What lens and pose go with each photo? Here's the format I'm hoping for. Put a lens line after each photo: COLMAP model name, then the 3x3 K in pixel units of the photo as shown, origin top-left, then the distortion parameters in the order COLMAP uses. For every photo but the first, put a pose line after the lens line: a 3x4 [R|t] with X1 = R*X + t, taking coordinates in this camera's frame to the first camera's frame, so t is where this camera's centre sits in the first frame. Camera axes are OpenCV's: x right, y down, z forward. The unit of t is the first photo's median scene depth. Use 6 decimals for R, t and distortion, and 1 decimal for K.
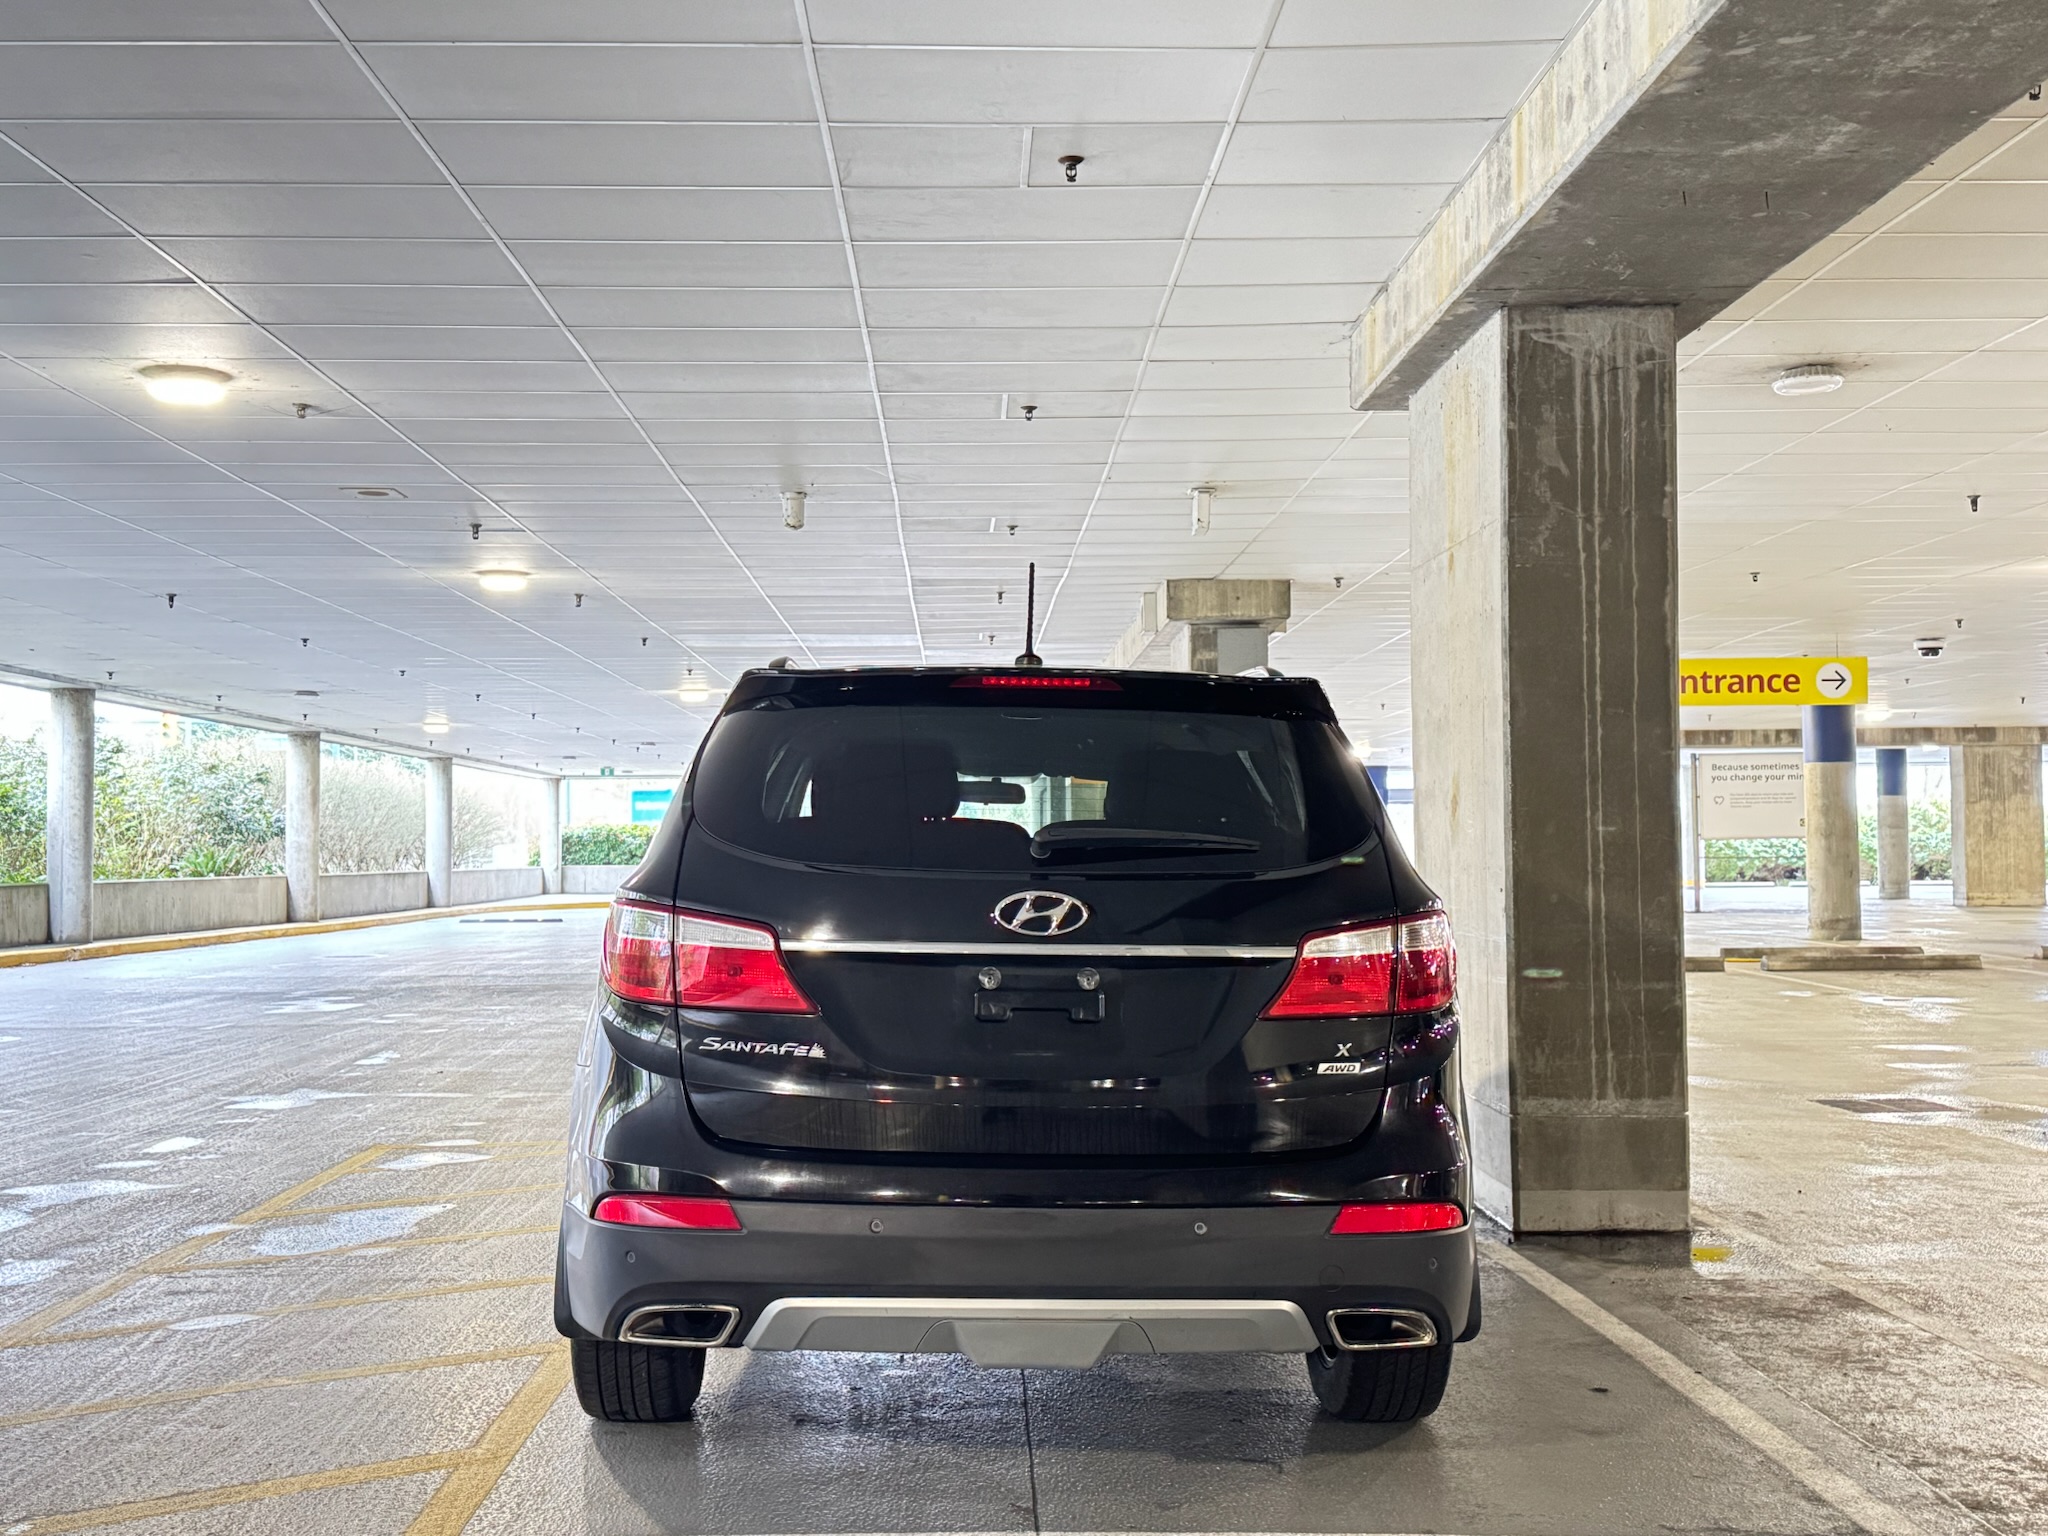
lens RADIAL K [[2237.7, 0, 1024.0], [0, 2237.7, 768.0], [0, 0, 1]] dist [0.188491, -0.475949]
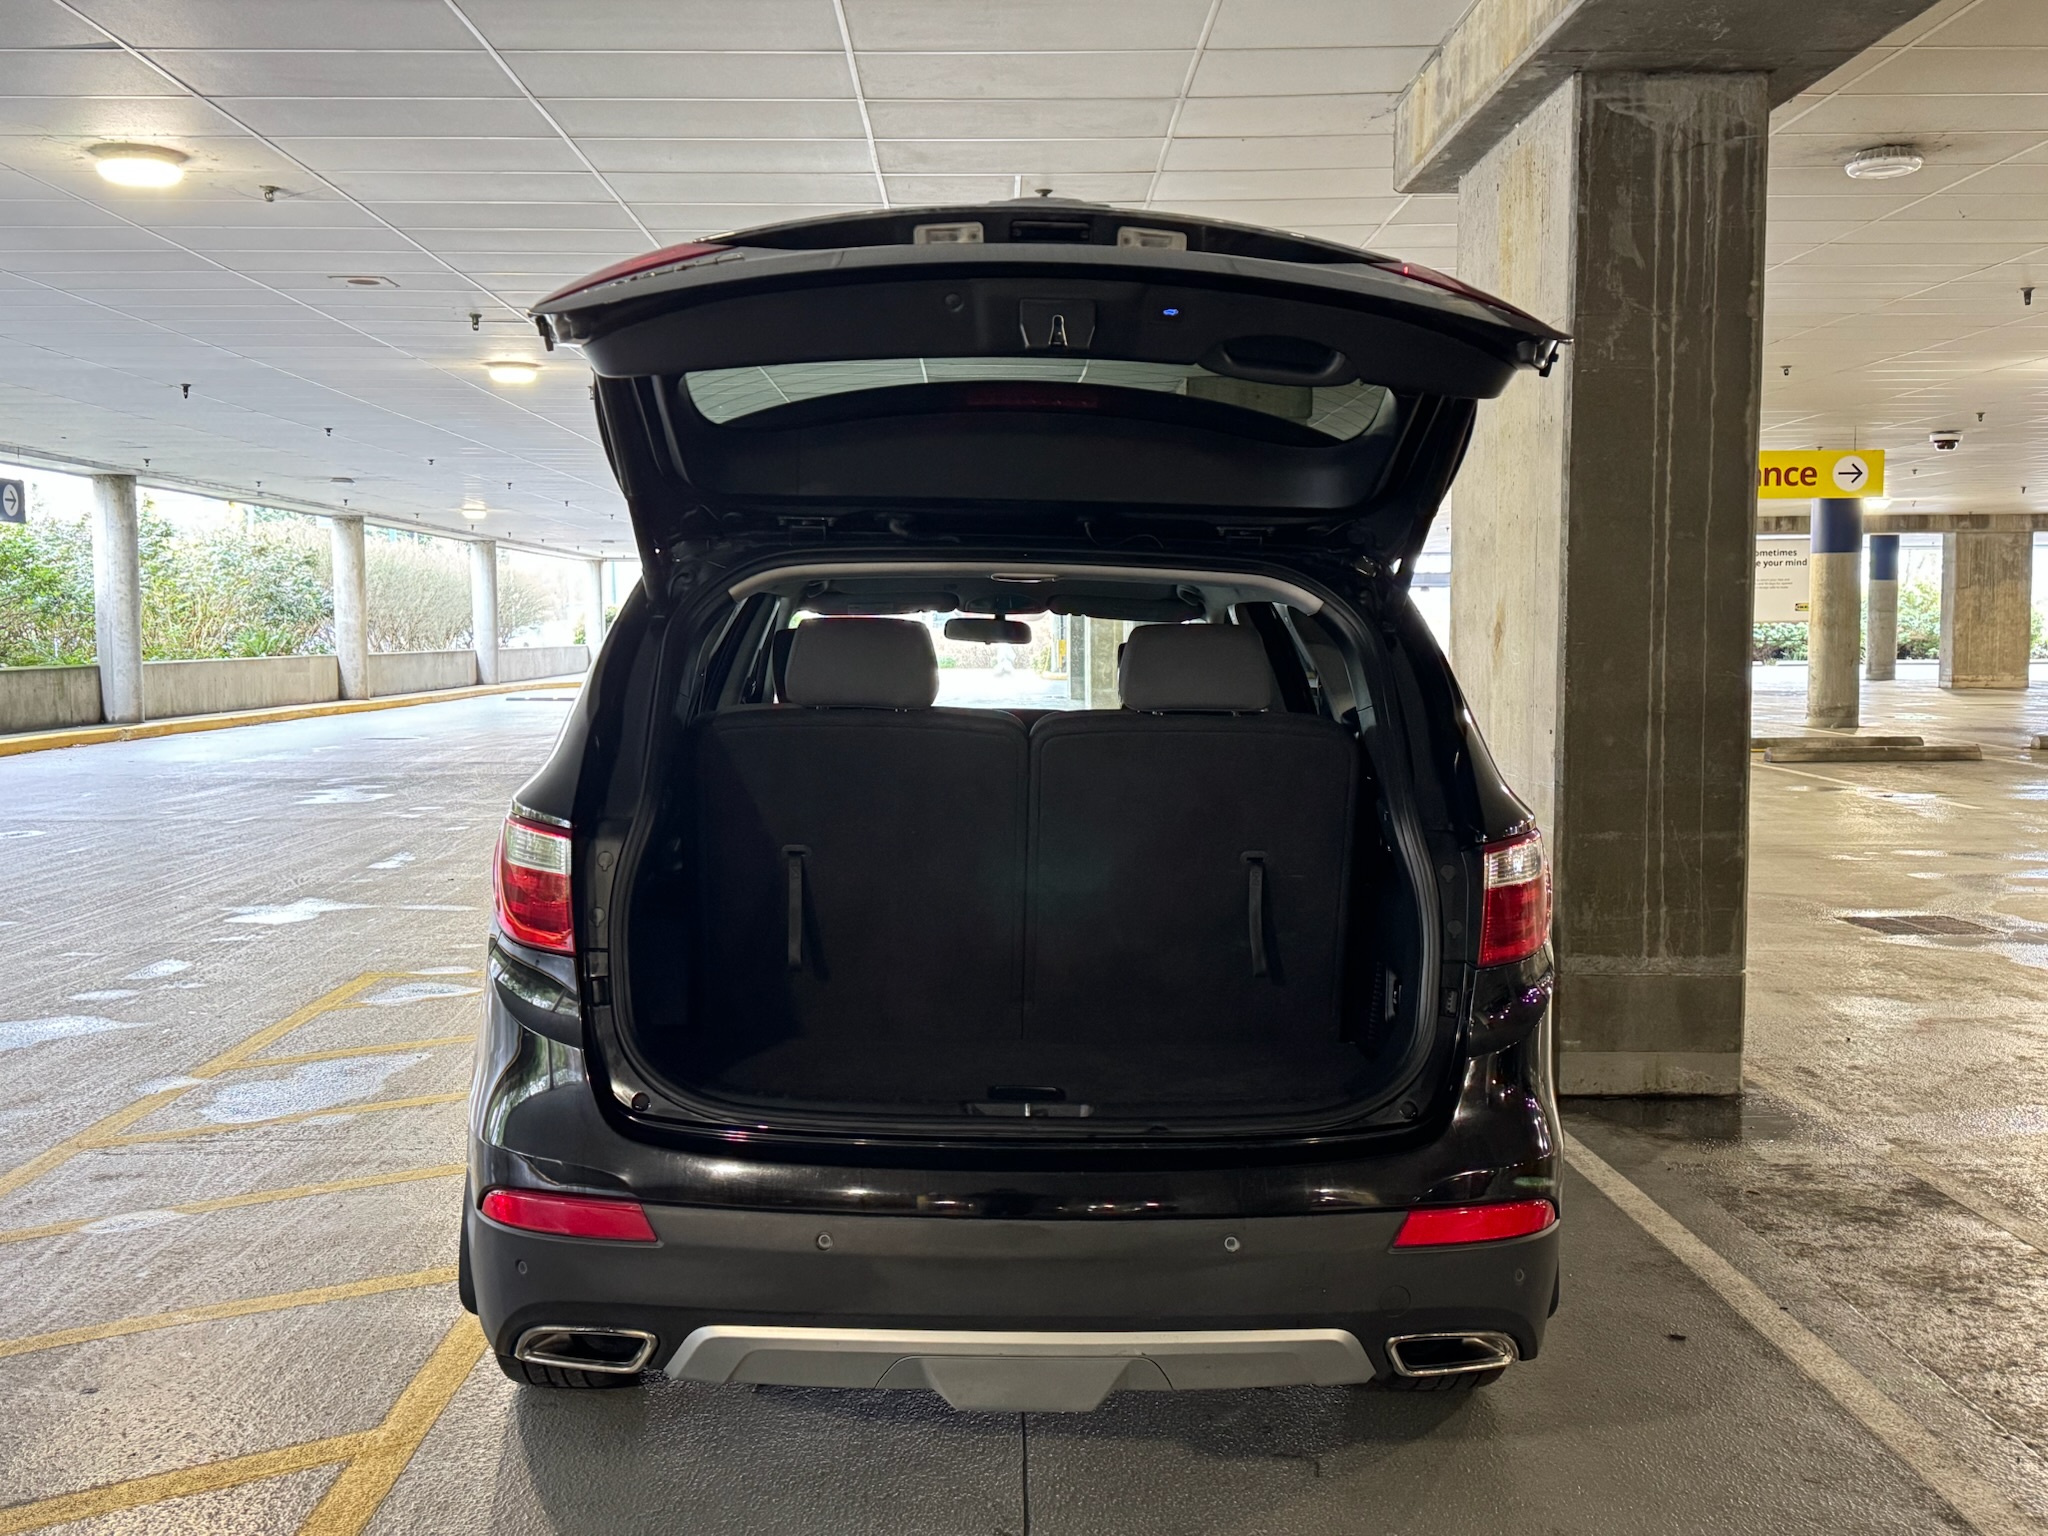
lens RADIAL K [[2111.6, 0, 1023.0], [0, 2111.6, 801.9], [0, 0, 1]] dist [0.172287, -0.399510]
pose [[0.999936, 0.004381, -0.010393, 0.004750], [-0.003124, 0.993000, 0.118072, -0.016140], [0.010838, -0.118032, 0.992951, 0.110845]]
